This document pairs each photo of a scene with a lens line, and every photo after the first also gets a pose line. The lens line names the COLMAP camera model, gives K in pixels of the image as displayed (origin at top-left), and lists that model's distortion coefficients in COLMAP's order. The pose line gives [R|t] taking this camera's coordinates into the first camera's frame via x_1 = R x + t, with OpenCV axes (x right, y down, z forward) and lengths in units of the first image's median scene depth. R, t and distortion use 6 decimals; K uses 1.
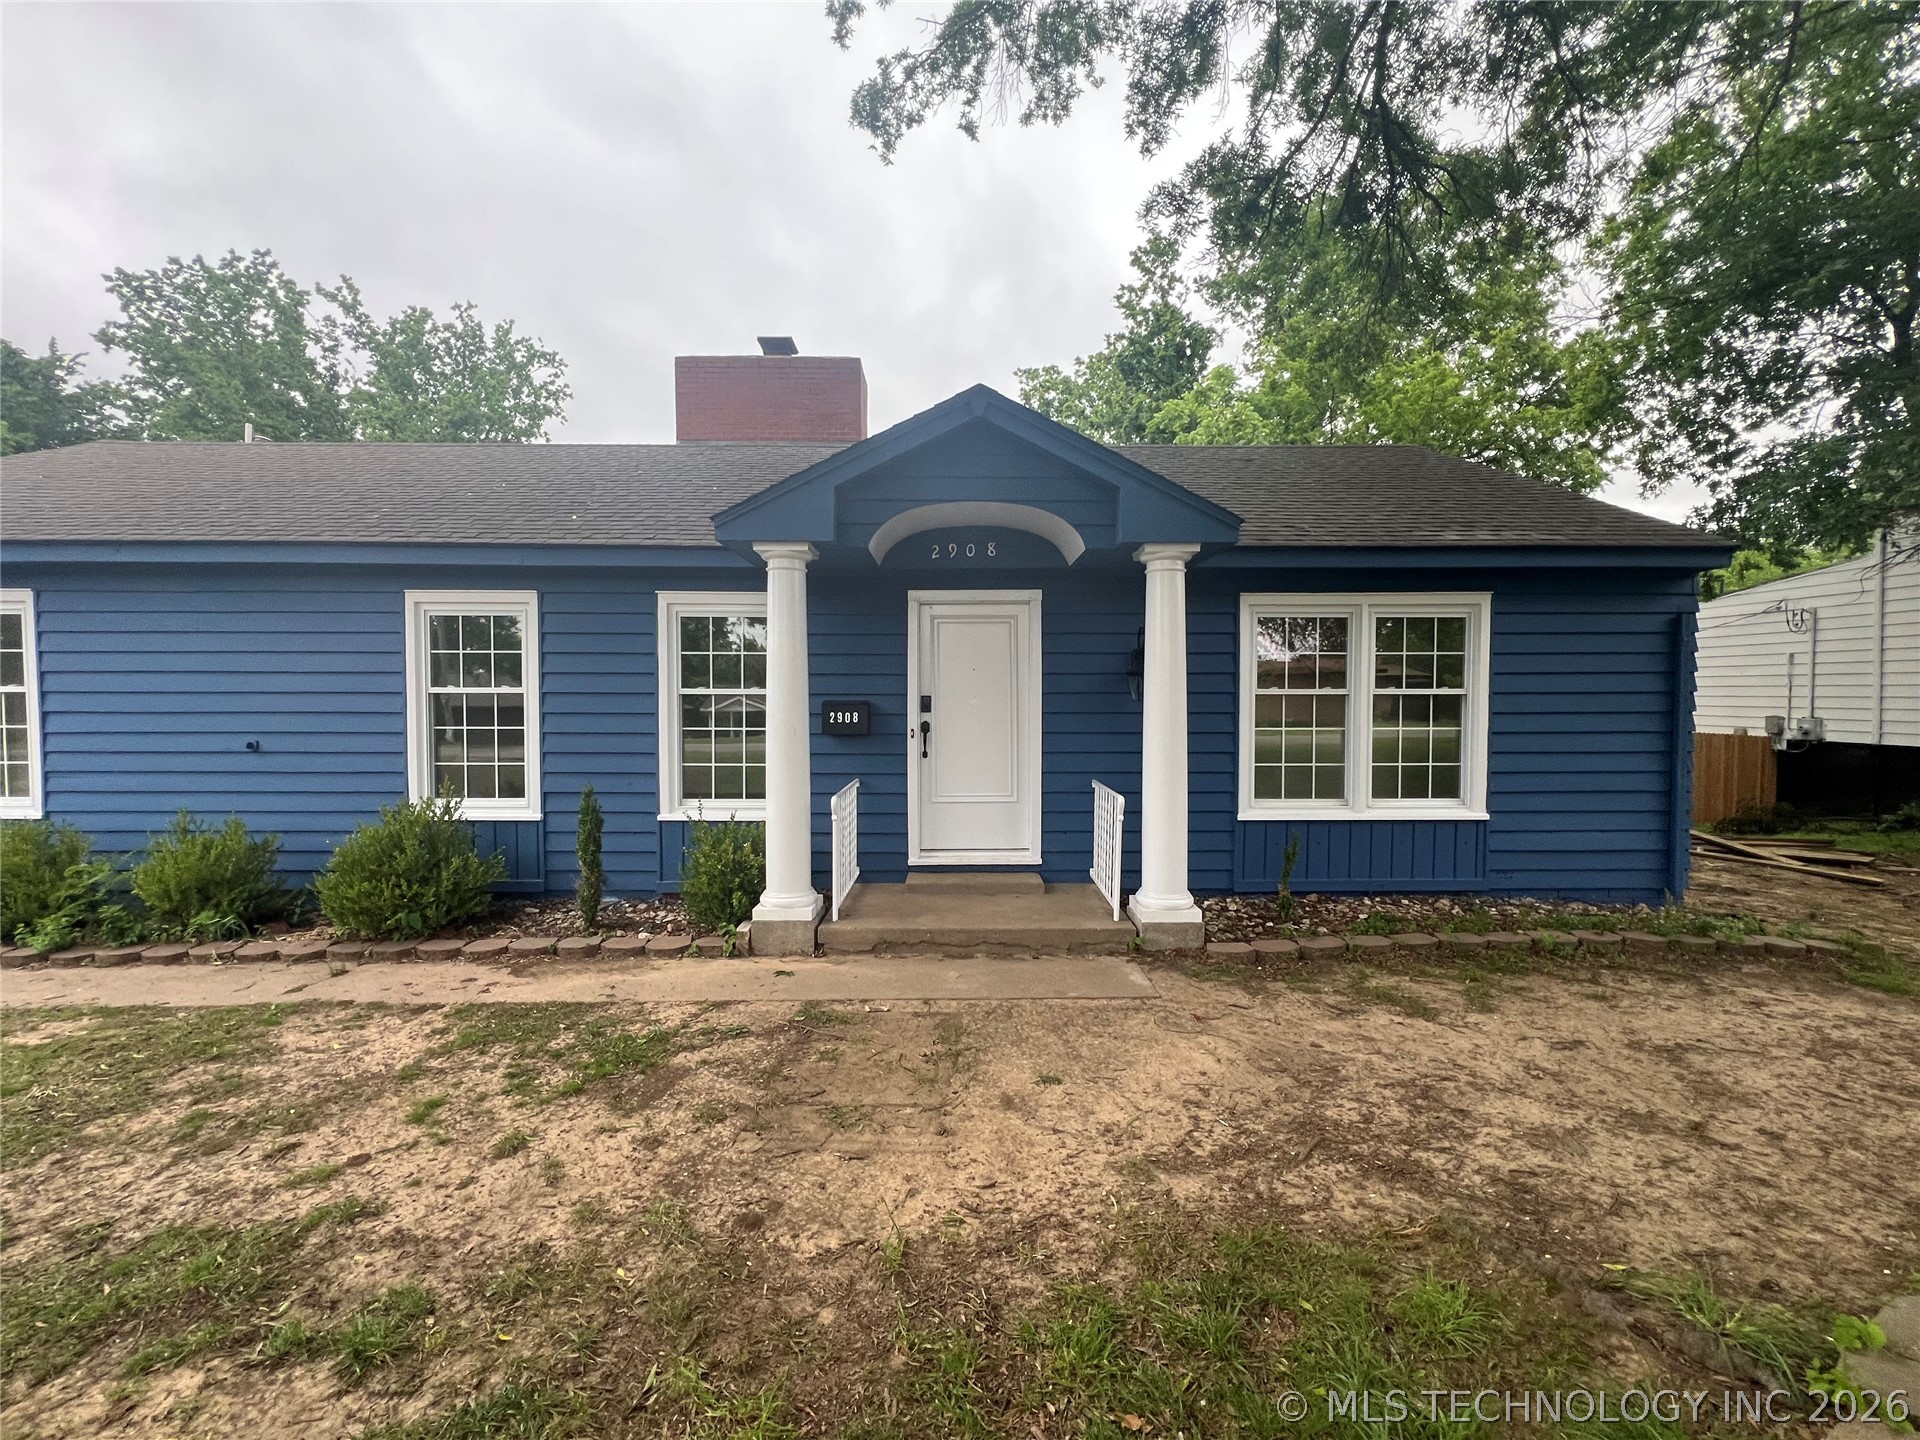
lens RADIAL K [[781.8, 0, 960.0], [0, 781.8, 720.0], [0, 0, 1]] dist [0.001925, 0.000127]
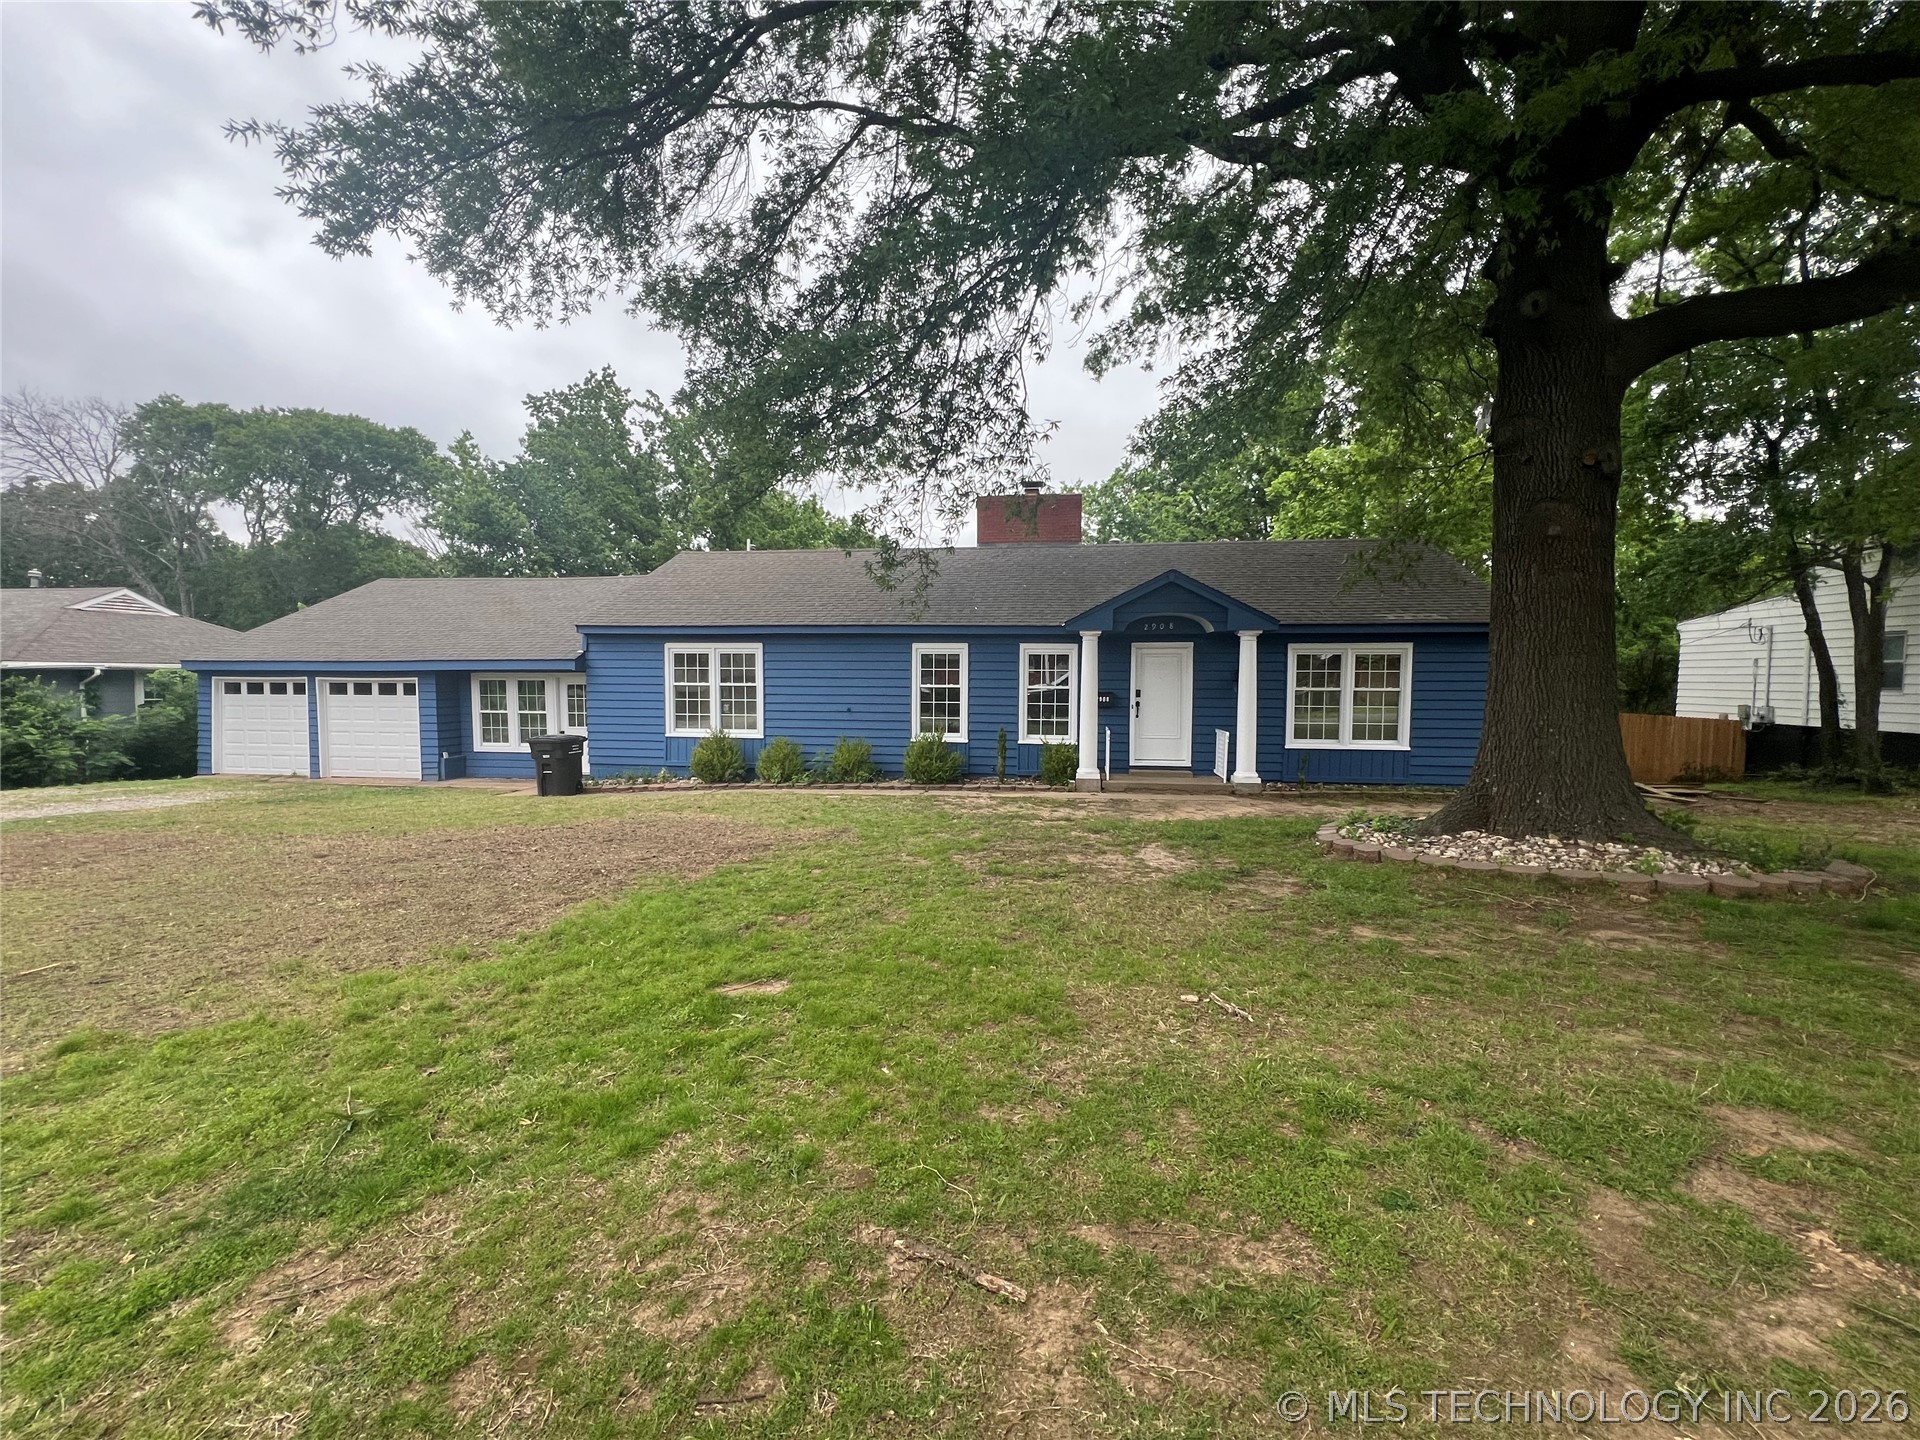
lens RADIAL K [[781.8, 0, 960.0], [0, 781.8, 720.0], [0, 0, 1]] dist [0.001925, 0.000127]
pose [[0.989251, 0.013165, -0.145630, -0.221465], [-0.010061, 0.999707, 0.022031, 0.010701], [0.145878, -0.020329, 0.989094, -1.279633]]
